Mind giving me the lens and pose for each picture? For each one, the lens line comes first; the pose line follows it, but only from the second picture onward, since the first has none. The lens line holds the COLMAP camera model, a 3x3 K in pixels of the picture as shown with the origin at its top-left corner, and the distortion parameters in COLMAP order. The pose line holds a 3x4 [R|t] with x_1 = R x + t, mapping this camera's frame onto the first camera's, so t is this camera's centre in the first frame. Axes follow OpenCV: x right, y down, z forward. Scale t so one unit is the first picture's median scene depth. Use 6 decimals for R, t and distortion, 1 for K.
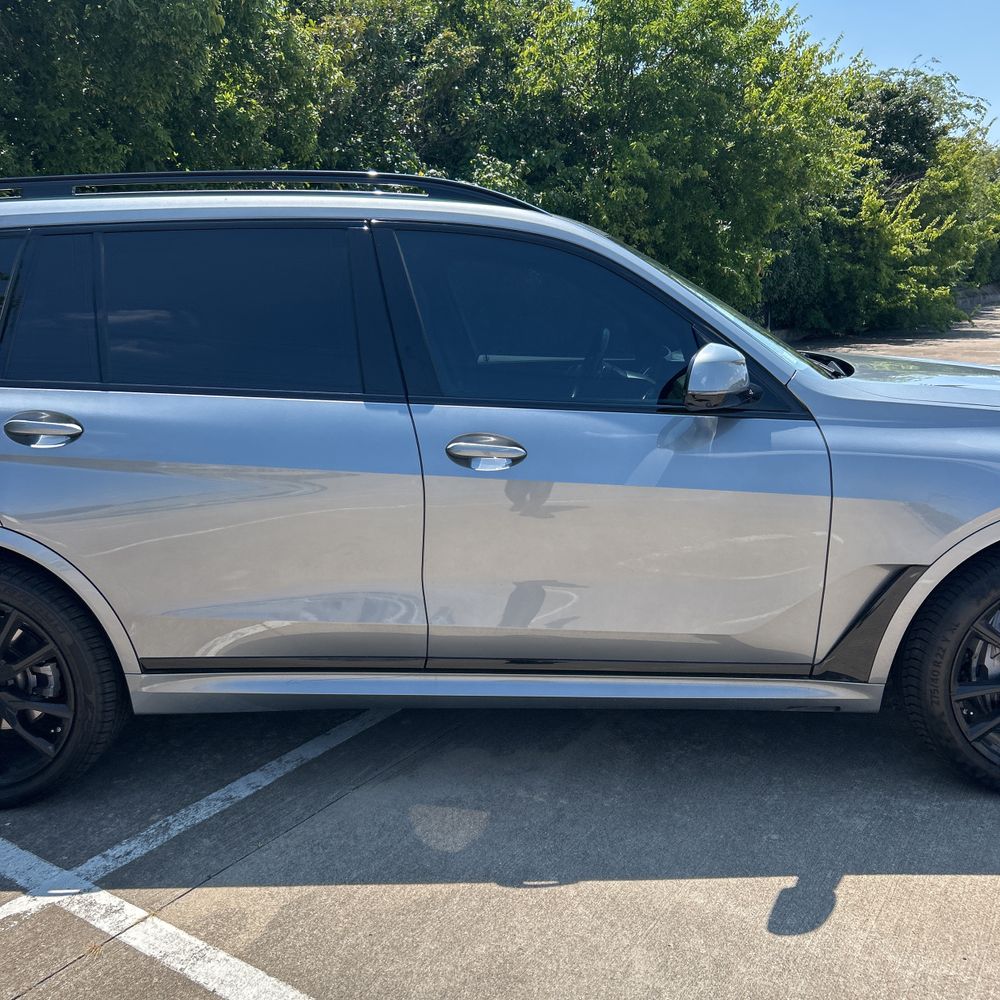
lens RADIAL K [[1017.1, 0, 501.4], [0, 1017.1, 506.8], [0, 0, 1]] dist [0.012482, 0.000000]
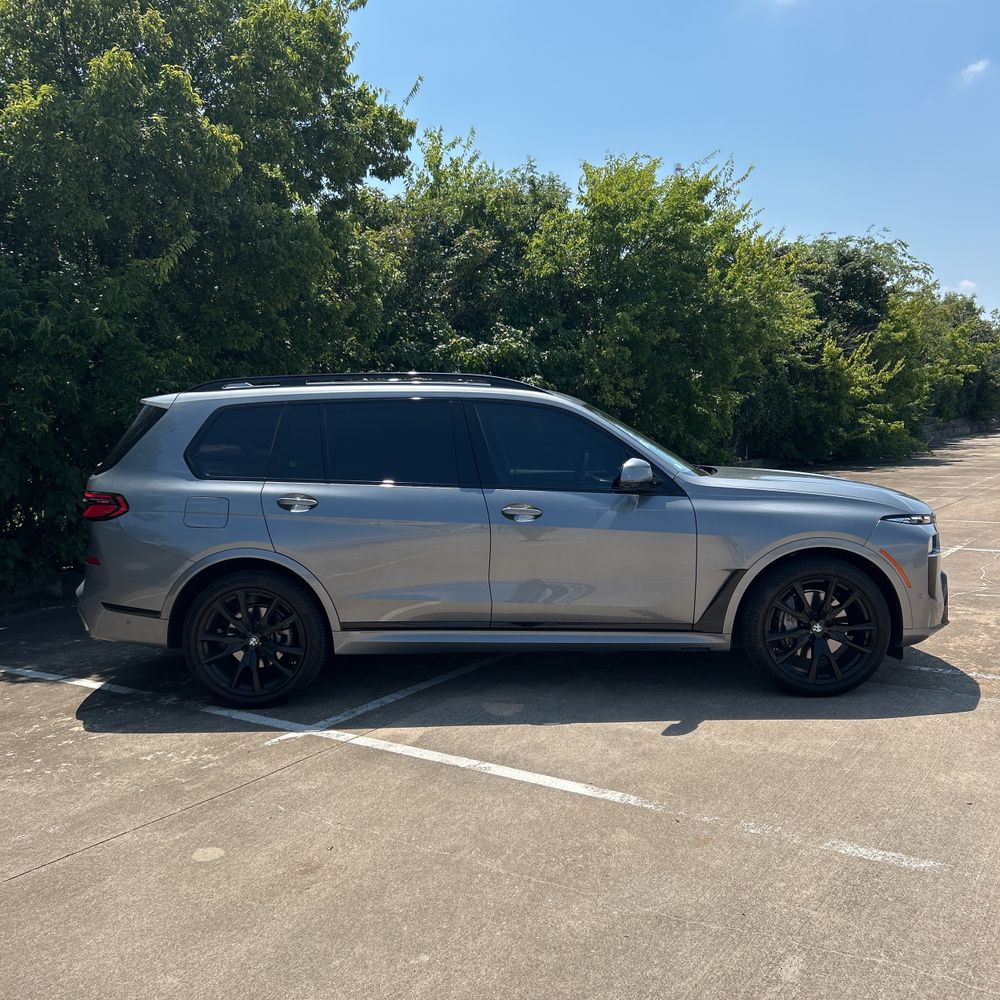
lens RADIAL K [[1017.1, 0, 506.5], [0, 1017.1, 500.7], [0, 0, 1]] dist [0.012482, 0.000000]
pose [[0.999990, -0.004294, -0.001309, -0.037363], [0.004079, 0.990952, -0.134157, 0.165657], [0.001873, 0.134150, 0.990959, -0.845715]]
